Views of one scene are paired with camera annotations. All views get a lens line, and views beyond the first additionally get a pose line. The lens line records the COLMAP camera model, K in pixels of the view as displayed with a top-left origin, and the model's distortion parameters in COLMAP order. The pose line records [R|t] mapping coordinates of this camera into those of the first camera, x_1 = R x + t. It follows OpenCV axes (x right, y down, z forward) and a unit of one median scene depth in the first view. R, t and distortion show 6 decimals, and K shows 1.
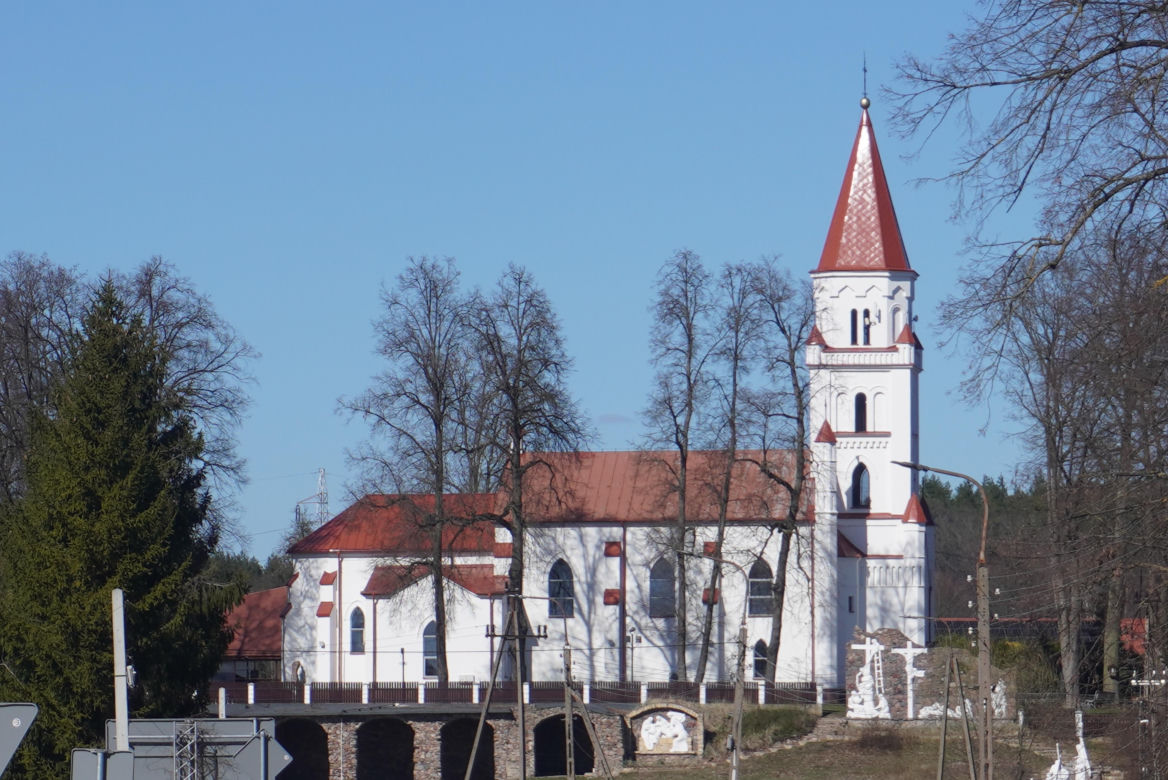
lens RADIAL K [[6989.5, 0, 584.0], [0, 6989.5, 390.0], [0, 0, 1]] dist [-0.100460, -0.082281]
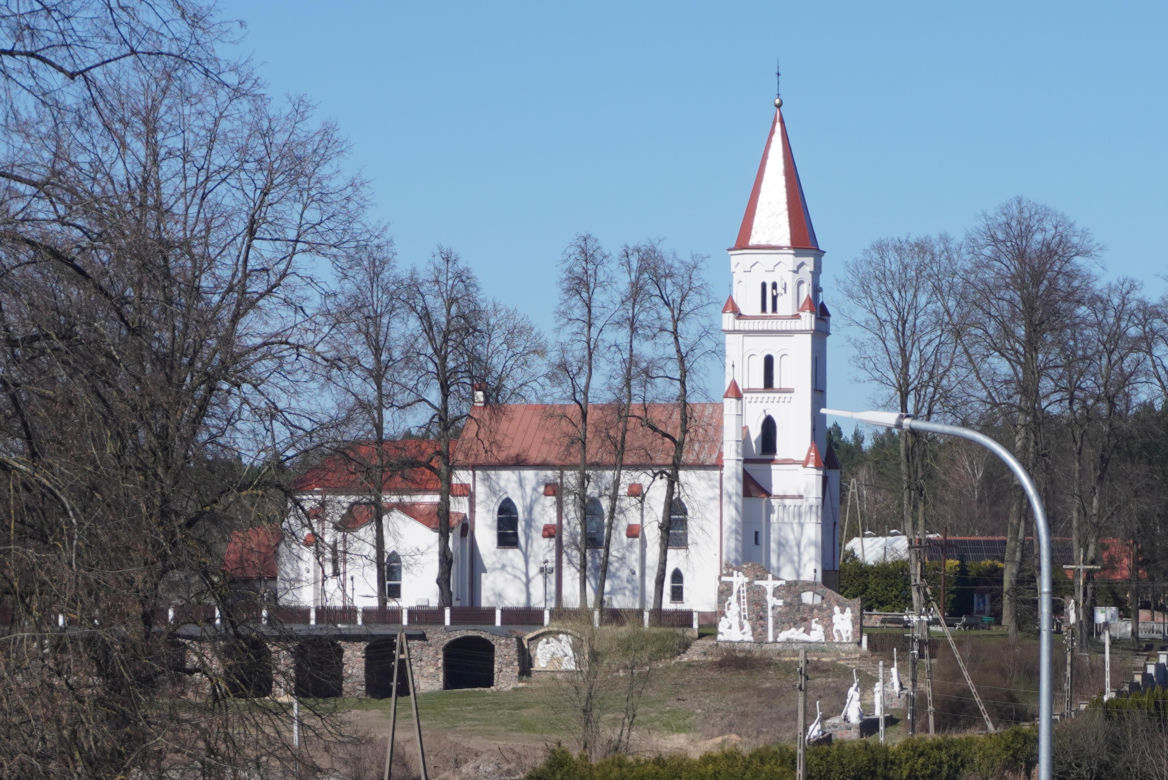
lens RADIAL K [[5867.7, 0, 584.0], [0, 5867.7, 390.0], [0, 0, 1]] dist [-0.026216, -3.899169]
pose [[0.995739, 0.002026, -0.092199, 0.103241], [-0.000571, 0.999875, 0.015805, -0.009469], [0.092220, -0.015685, 0.995615, 0.034983]]
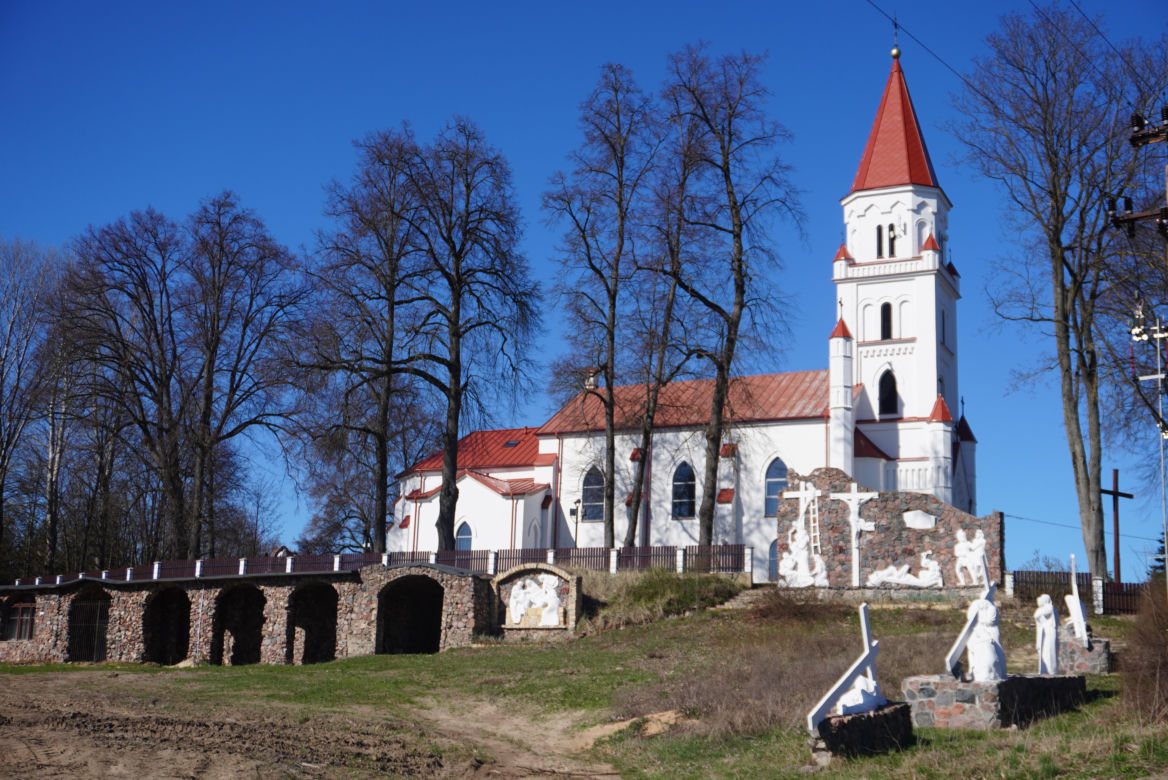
lens RADIAL K [[1455.9, 0, 584.0], [0, 1455.9, 390.0], [0, 0, 1]] dist [-0.005701, 0.012006]
pose [[0.947481, -0.036290, -0.317748, 0.067826], [-0.019743, 0.985009, -0.171369, 0.052466], [0.319203, 0.168643, 0.932560, 0.829021]]
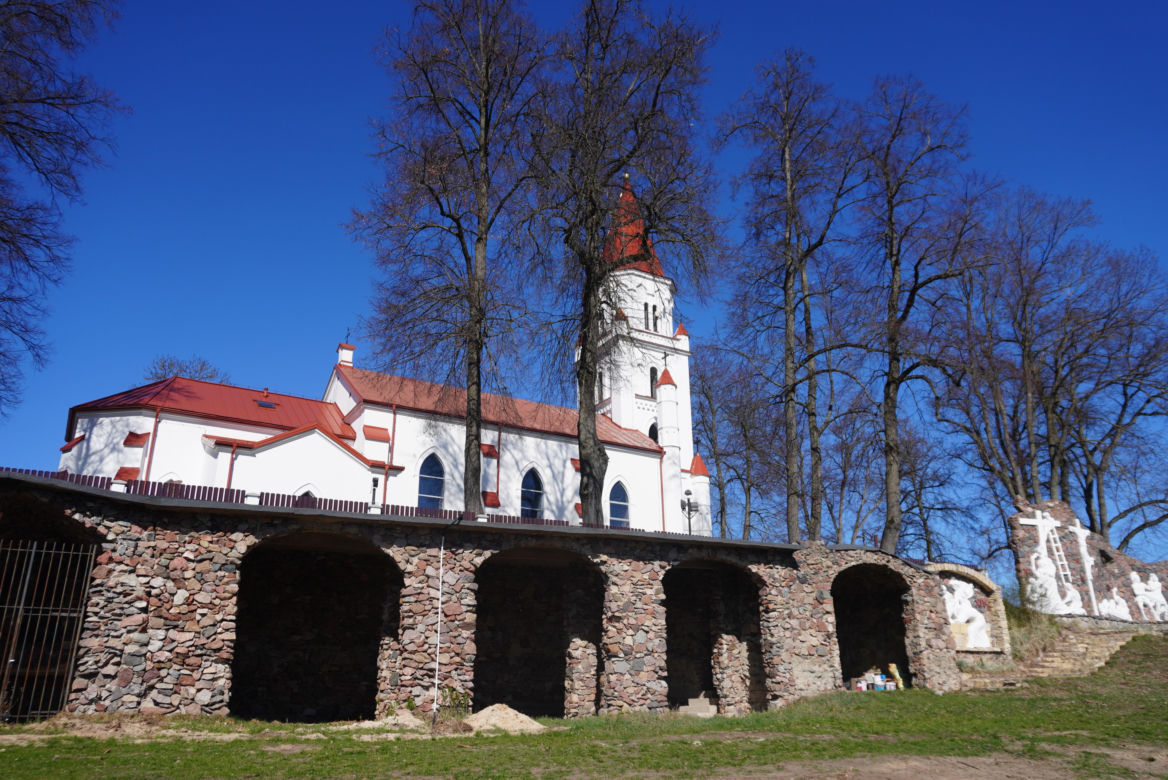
lens RADIAL K [[869.4, 0, 584.0], [0, 869.4, 390.0], [0, 0, 1]] dist [-0.049204, 0.052725]
pose [[0.778809, 0.216610, 0.588673, -0.058808], [-0.025113, 0.948498, -0.315787, 0.053742], [-0.626758, 0.231154, 0.744139, 0.941194]]
